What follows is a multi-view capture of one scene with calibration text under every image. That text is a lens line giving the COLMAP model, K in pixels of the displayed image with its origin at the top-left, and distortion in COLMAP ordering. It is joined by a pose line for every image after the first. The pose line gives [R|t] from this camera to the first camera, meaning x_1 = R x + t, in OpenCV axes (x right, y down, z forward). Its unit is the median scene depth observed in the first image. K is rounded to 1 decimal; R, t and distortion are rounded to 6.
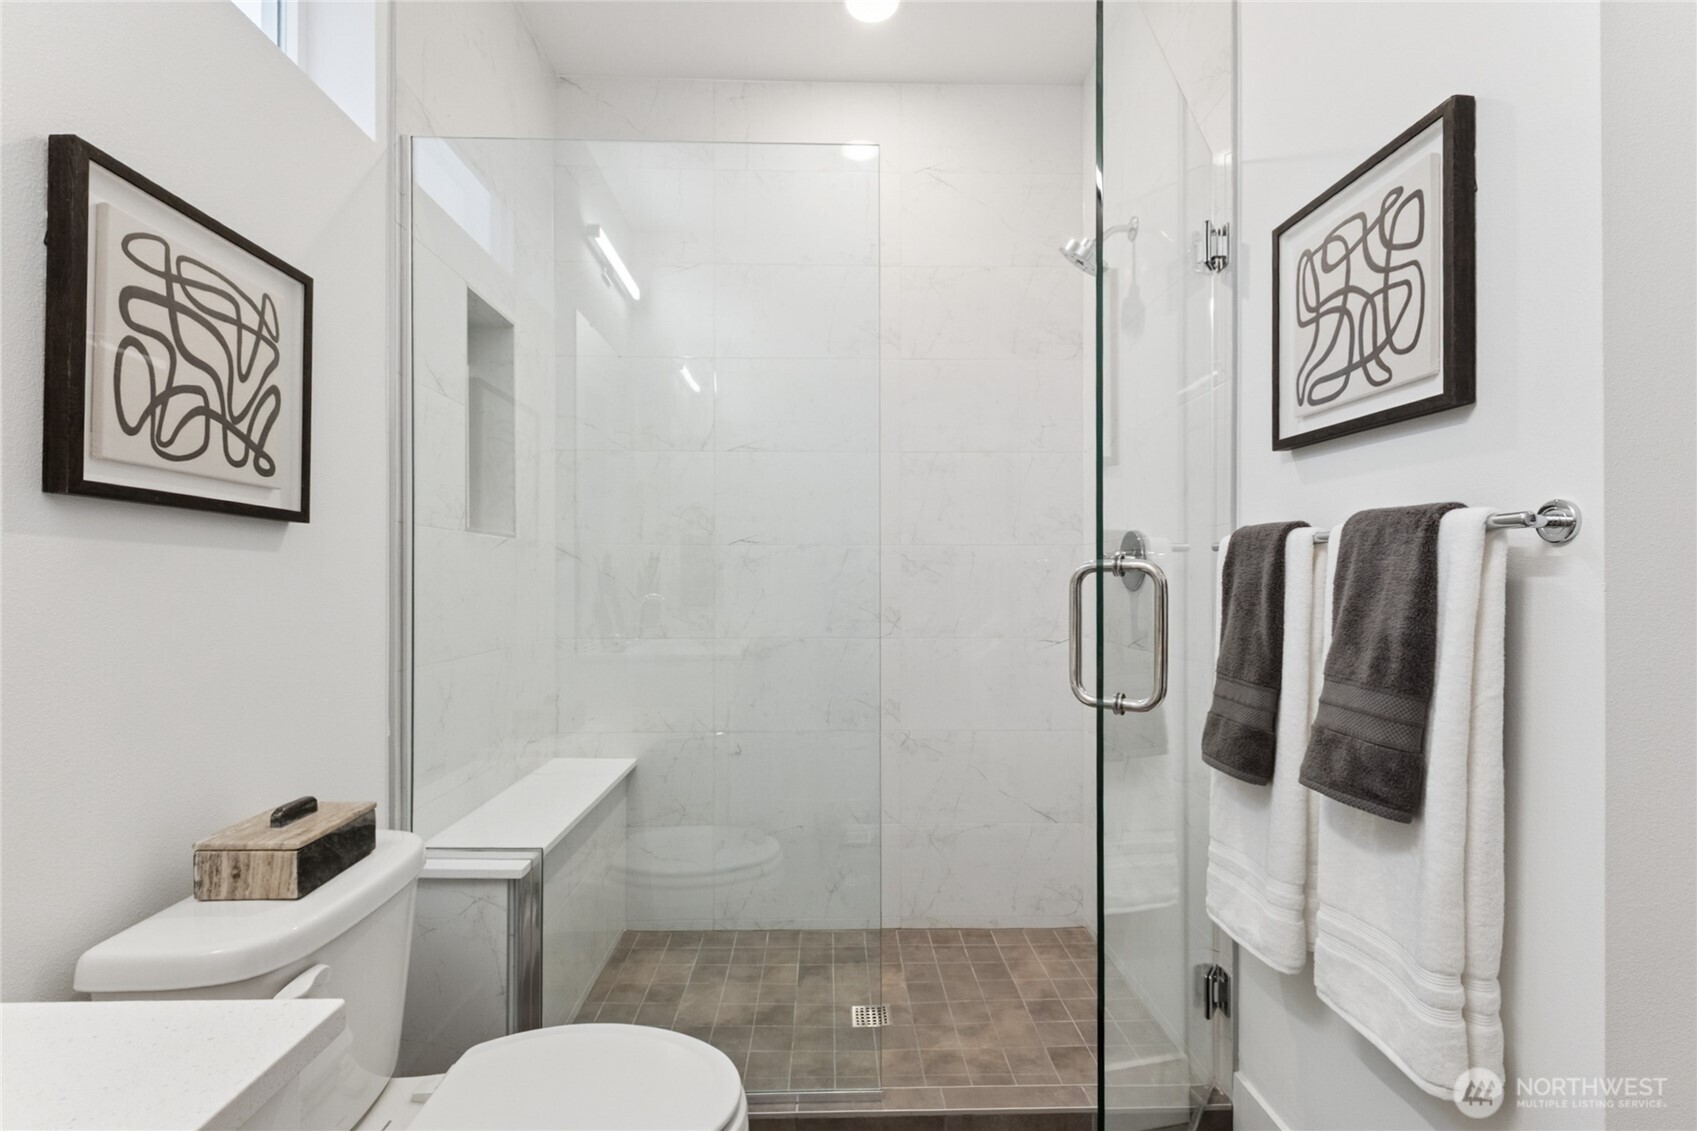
lens RADIAL K [[759.1, 0, 844.7], [0, 759.1, 573.2], [0, 0, 1]] dist [-0.001138, -0.000061]
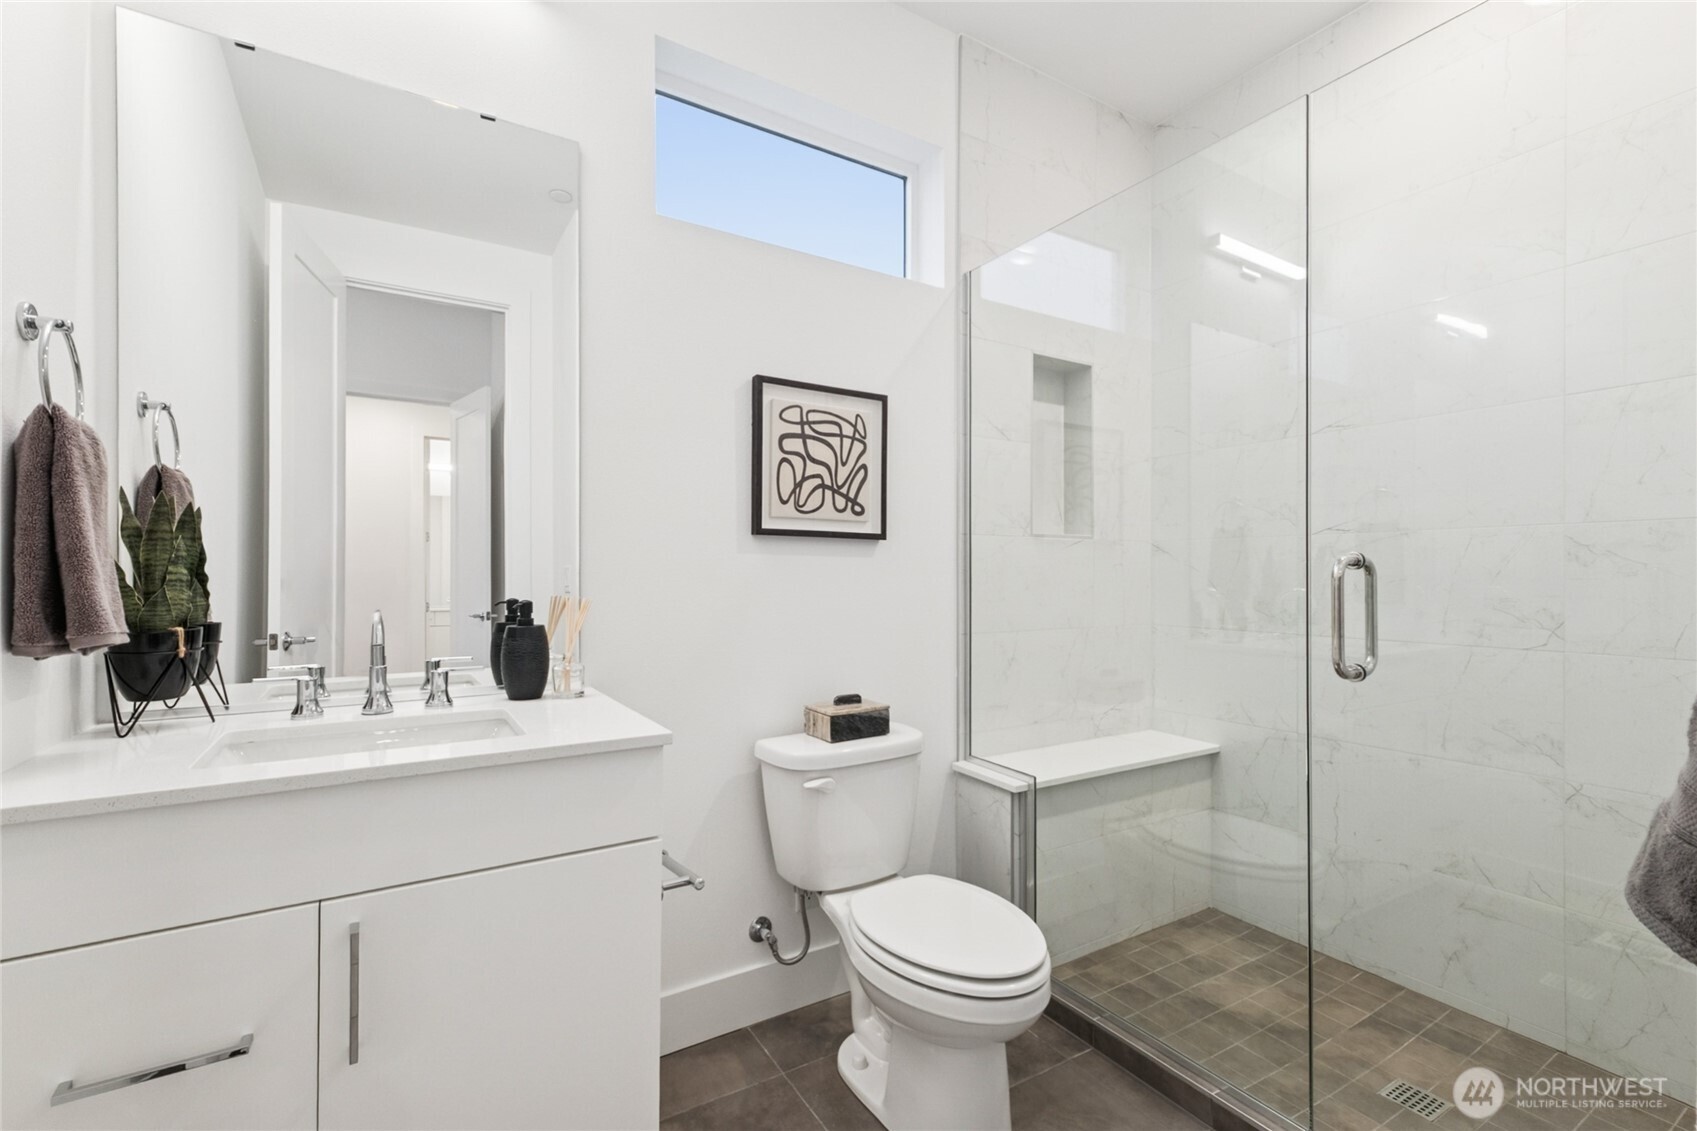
lens RADIAL K [[750.6, 0, 848.5], [0, 750.6, 565.5], [0, 0, 1]] dist [0.014554, -0.000074]
pose [[0.499446, -0.012645, -0.866252, 0.786586], [0.008923, 0.999916, -0.009451, 0.007342], [0.866299, -0.003009, 0.499517, 0.093325]]
